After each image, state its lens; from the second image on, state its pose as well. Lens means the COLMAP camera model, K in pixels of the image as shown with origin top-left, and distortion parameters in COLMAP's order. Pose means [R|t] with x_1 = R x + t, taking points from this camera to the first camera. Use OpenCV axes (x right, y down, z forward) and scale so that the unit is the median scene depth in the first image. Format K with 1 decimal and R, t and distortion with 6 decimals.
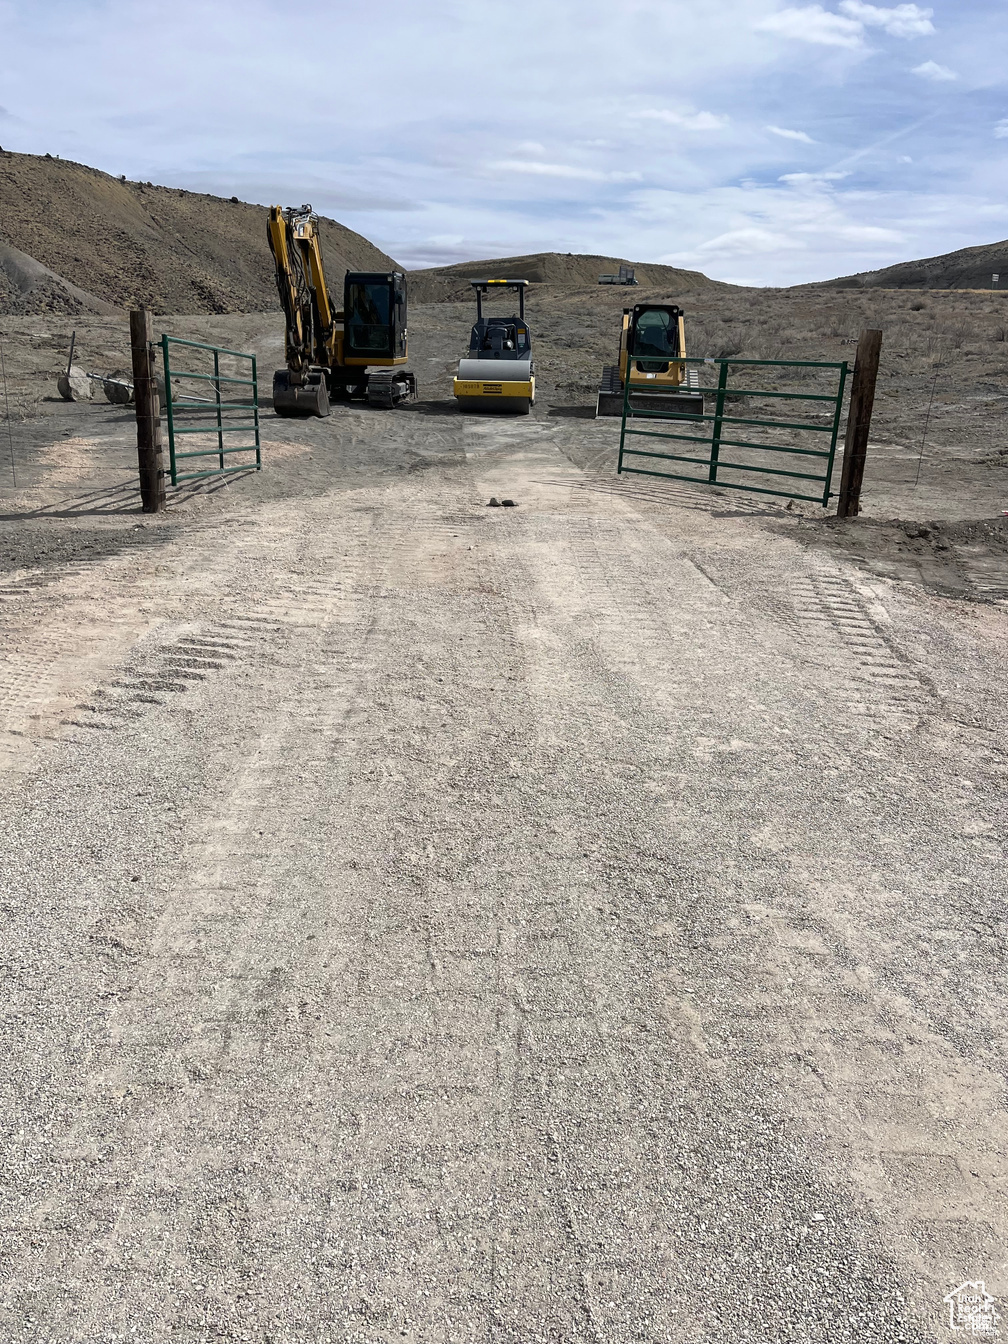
lens RADIAL K [[992.2, 0, 504.0], [0, 992.2, 672.0], [0, 0, 1]] dist [0.057067, -0.075958]
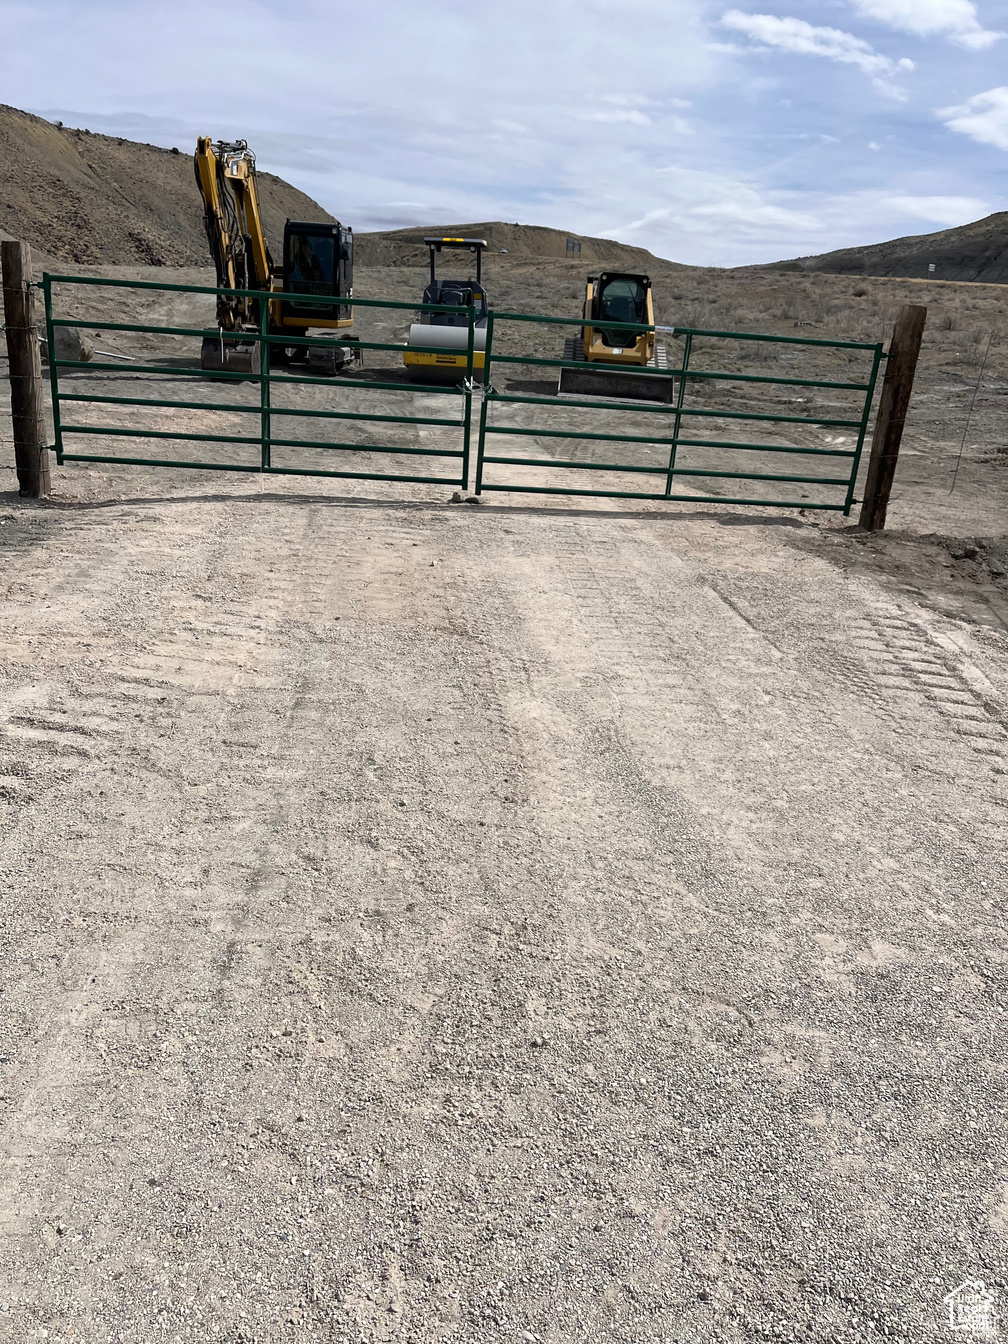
lens RADIAL K [[992.2, 0, 504.0], [0, 992.2, 672.0], [0, 0, 1]] dist [0.057067, -0.075958]
pose [[0.997923, 0.020671, 0.061013, -0.025236], [-0.022324, 0.999399, 0.026528, -0.064152], [-0.060428, -0.027835, 0.997784, 0.221197]]
